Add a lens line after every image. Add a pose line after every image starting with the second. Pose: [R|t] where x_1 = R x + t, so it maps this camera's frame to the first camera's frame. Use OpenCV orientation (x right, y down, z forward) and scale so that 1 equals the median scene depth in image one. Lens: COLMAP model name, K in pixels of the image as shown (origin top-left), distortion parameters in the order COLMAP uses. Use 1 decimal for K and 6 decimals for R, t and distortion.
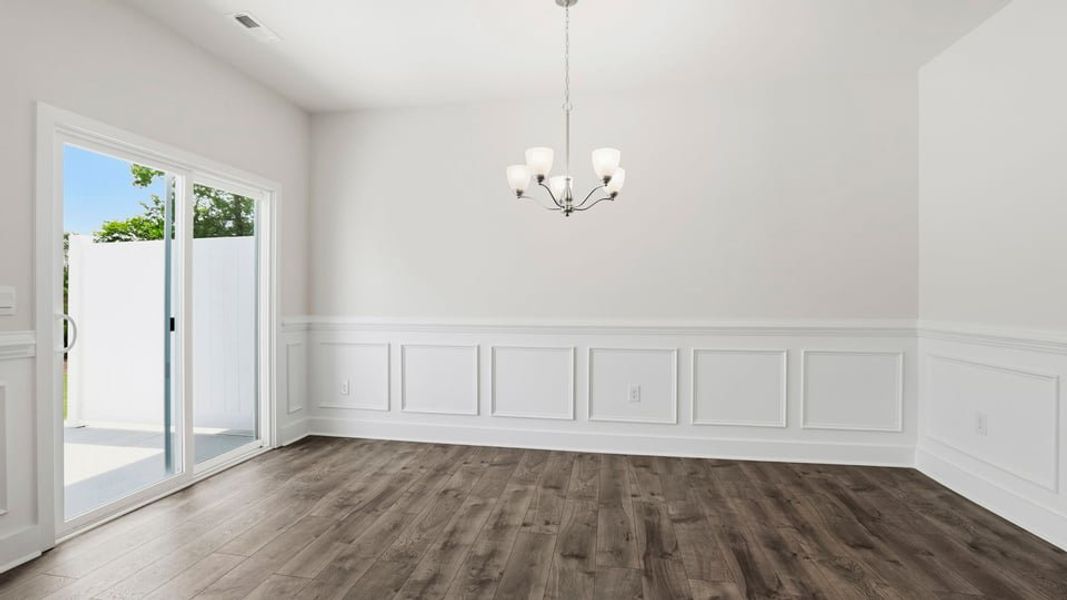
lens RADIAL K [[471.3, 0, 528.5], [0, 471.3, 302.4], [0, 0, 1]] dist [-0.030232, 0.002853]
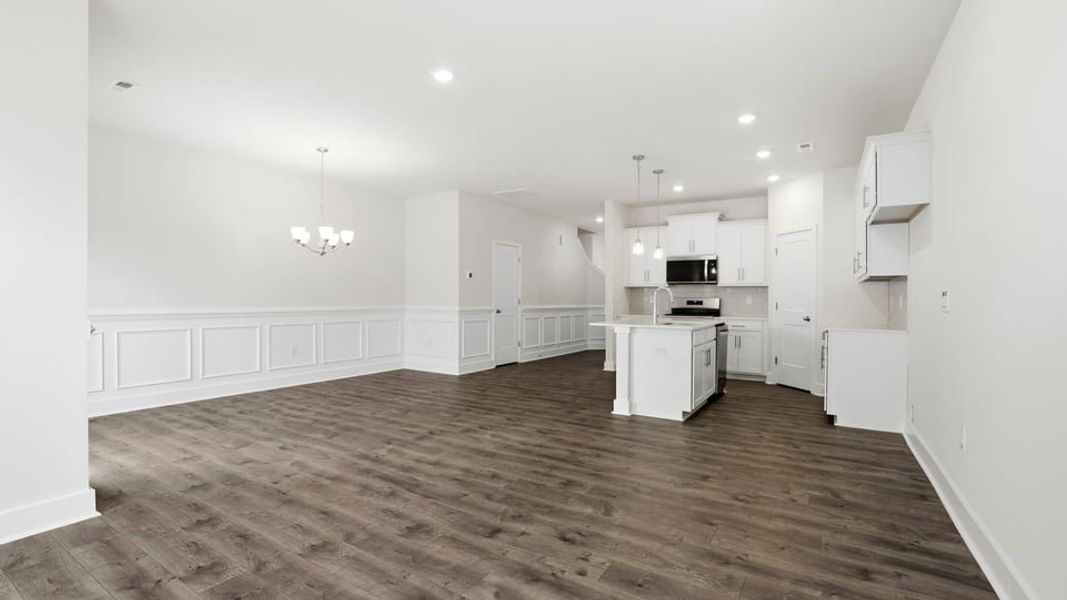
lens RADIAL K [[471.3, 0, 530.2], [0, 471.3, 299.7], [0, 0, 1]] dist [-0.030232, 0.002853]
pose [[0.370130, 0.001154, 0.928979, -1.123557], [-0.003116, 0.999995, -0.000001, 0.006856], [-0.928975, -0.002894, 0.370132, -0.471016]]
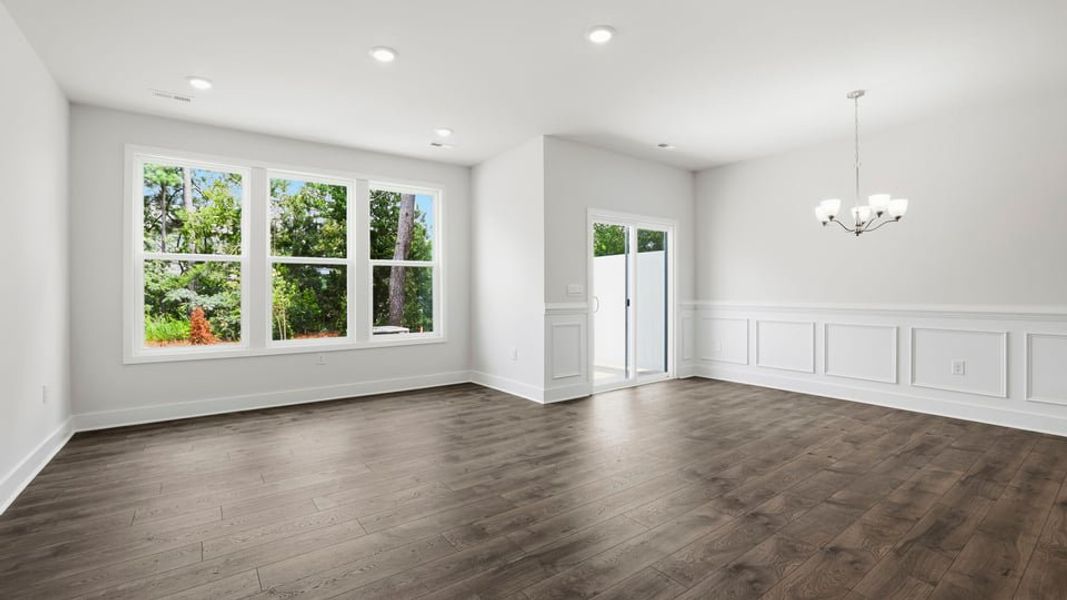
lens RADIAL K [[471.3, 0, 526.4], [0, 471.3, 301.1], [0, 0, 1]] dist [-0.030232, 0.002853]
pose [[0.720851, 0.011602, -0.692993, 0.262367], [-0.001299, 0.999881, 0.015389, 0.009860], [0.693089, -0.010193, 0.720780, -0.648764]]
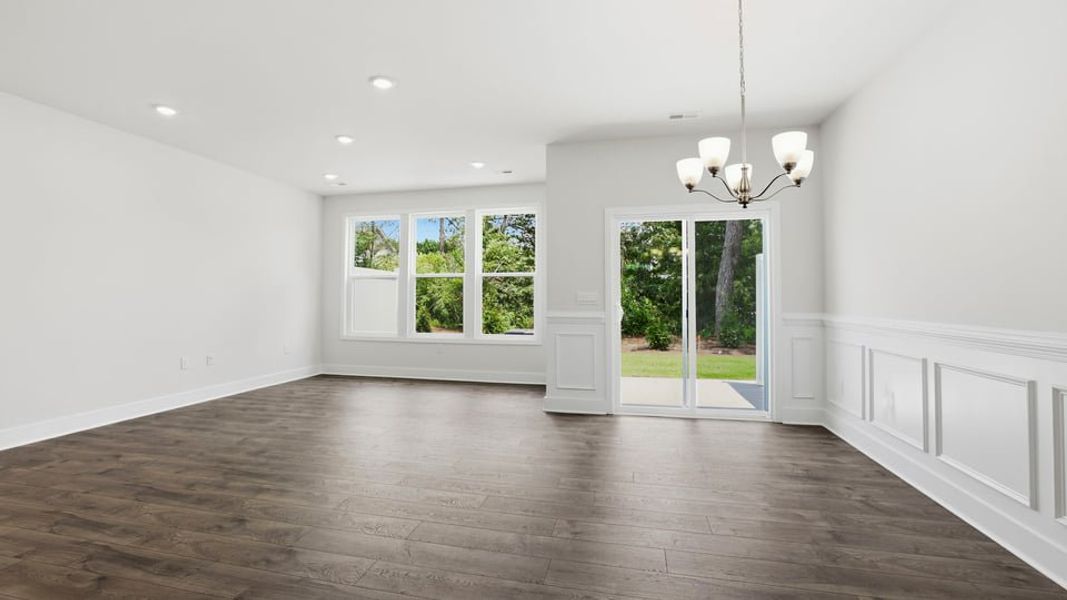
lens RADIAL K [[471.3, 0, 523.7], [0, 471.3, 298.3], [0, 0, 1]] dist [-0.030232, 0.002853]
pose [[-0.065483, 0.001738, -0.997852, 0.761748], [-0.009825, 0.999949, 0.002386, -0.002514], [0.997805, 0.009960, -0.065463, 0.462551]]
